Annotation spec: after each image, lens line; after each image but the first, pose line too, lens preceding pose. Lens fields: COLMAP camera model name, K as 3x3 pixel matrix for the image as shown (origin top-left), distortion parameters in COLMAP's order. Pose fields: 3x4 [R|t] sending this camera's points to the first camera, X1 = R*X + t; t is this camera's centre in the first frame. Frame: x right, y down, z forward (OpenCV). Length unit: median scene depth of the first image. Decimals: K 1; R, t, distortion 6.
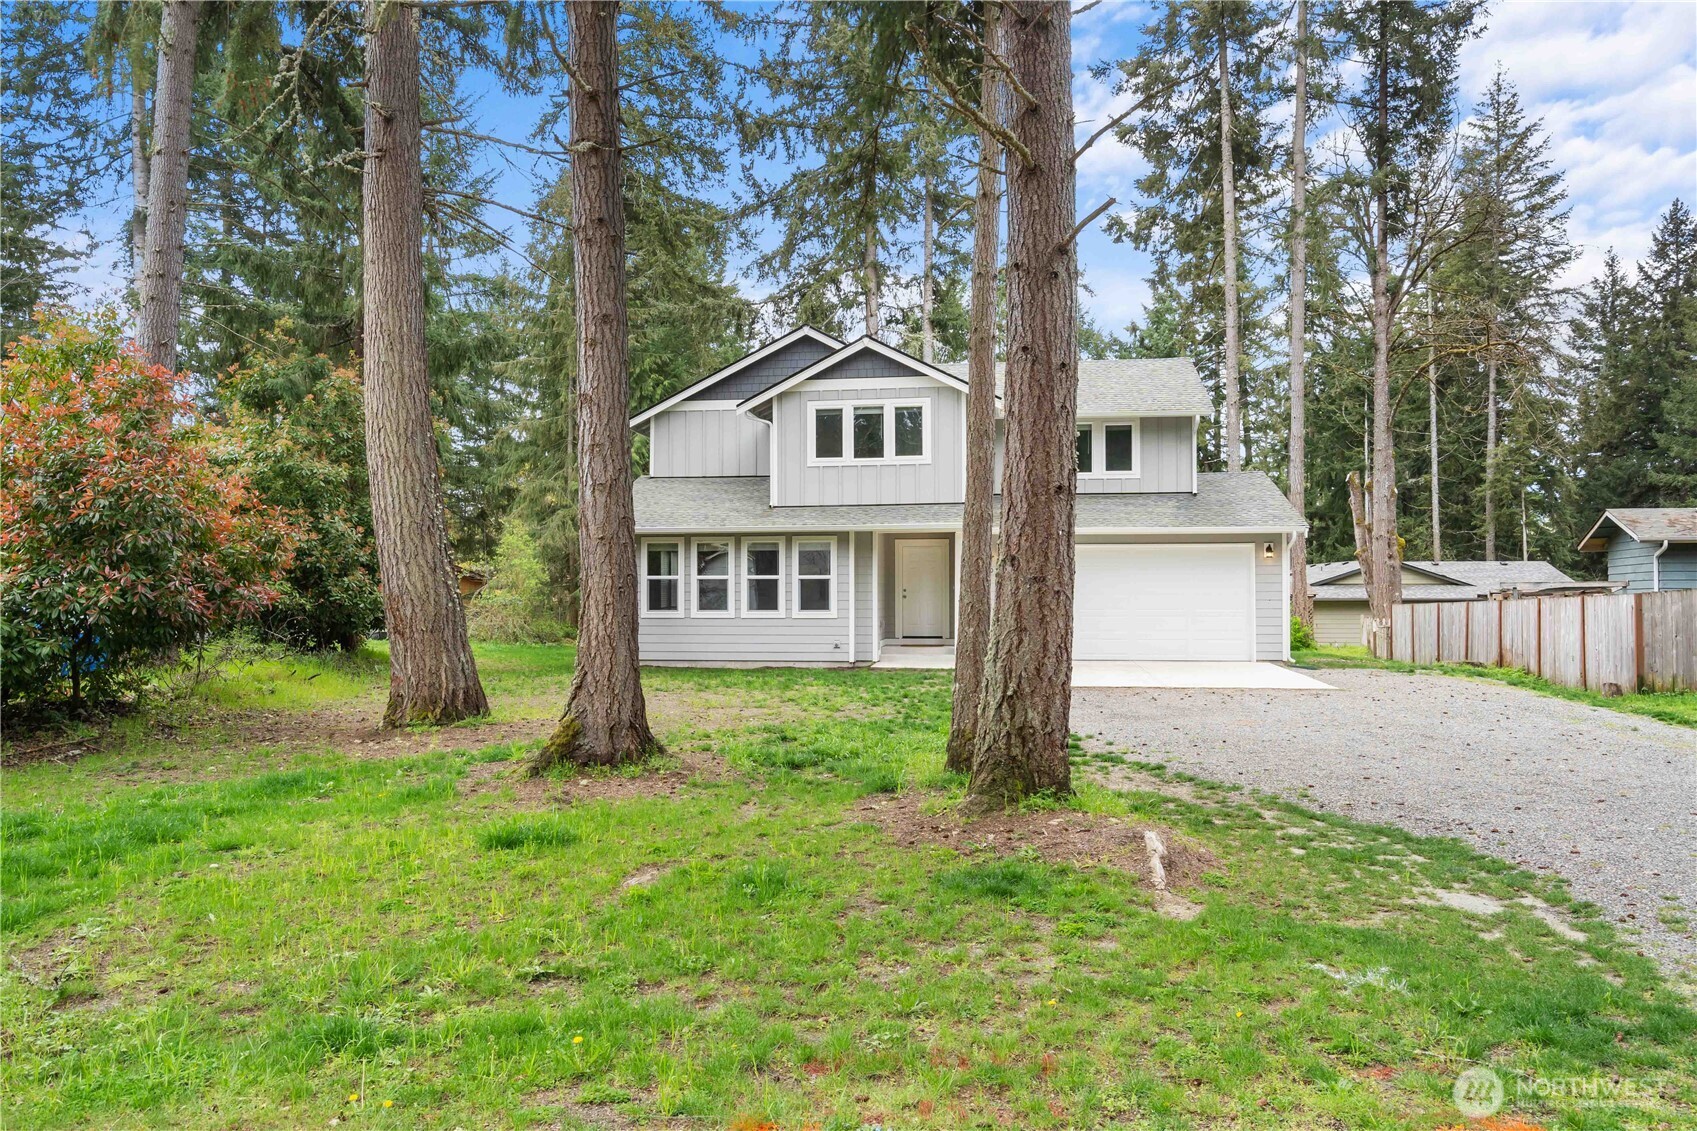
lens RADIAL K [[1286.6, 0, 852.8], [0, 1286.6, 554.9], [0, 0, 1]] dist [0.001939, 0.009388]
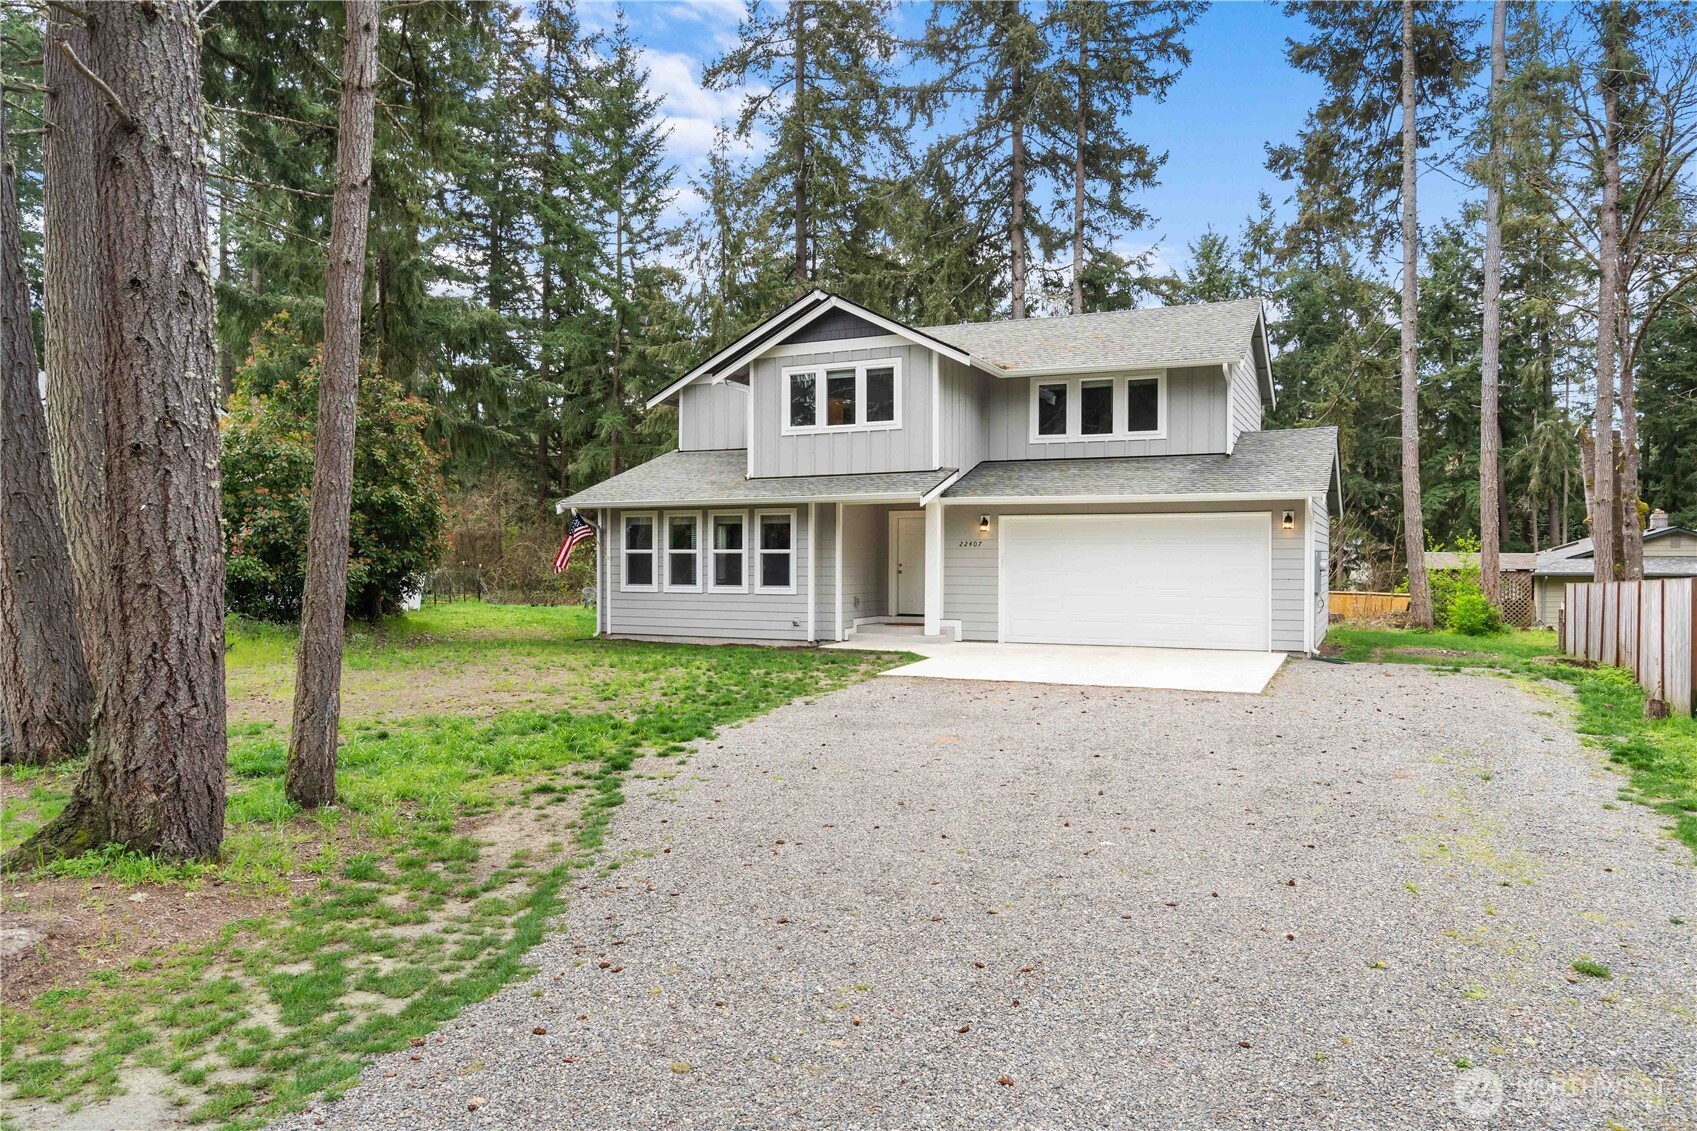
lens RADIAL K [[1186.1, 0, 853.4], [0, 1186.1, 566.0], [0, 0, 1]] dist [0.006258, -0.002614]
pose [[0.953007, 0.005574, -0.302898, 0.285720], [0.005036, 0.999401, 0.034239, -0.001717], [0.302908, -0.034155, 0.952408, 0.171767]]
